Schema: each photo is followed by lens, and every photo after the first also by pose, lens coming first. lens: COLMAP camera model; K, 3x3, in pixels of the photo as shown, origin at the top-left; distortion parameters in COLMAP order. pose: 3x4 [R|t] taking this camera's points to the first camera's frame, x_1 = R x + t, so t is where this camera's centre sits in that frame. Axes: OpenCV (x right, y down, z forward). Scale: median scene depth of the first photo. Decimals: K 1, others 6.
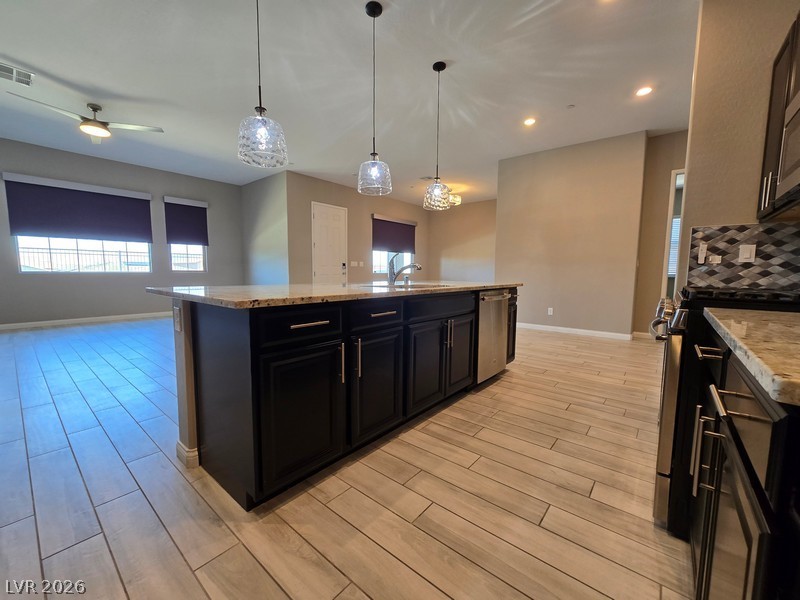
lens RADIAL K [[326.7, 0, 400.0], [0, 326.7, 300.0], [0, 0, 1]] dist [0.001397, 0.000338]
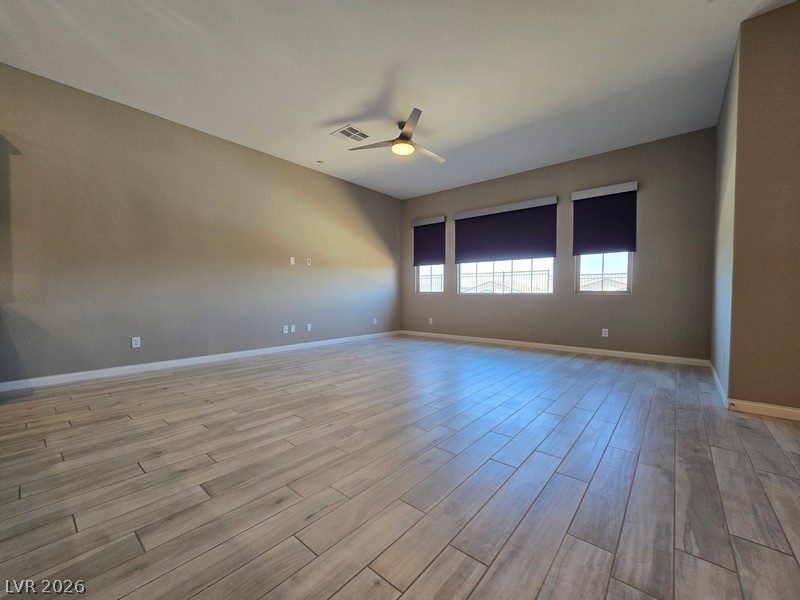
lens RADIAL K [[326.7, 0, 400.0], [0, 326.7, 300.0], [0, 0, 1]] dist [0.001397, 0.000338]
pose [[0.062893, 0.031117, -0.997535, 0.019016], [-0.065499, 0.997488, 0.026986, -0.066405], [0.995869, 0.063640, 0.064773, 0.586708]]
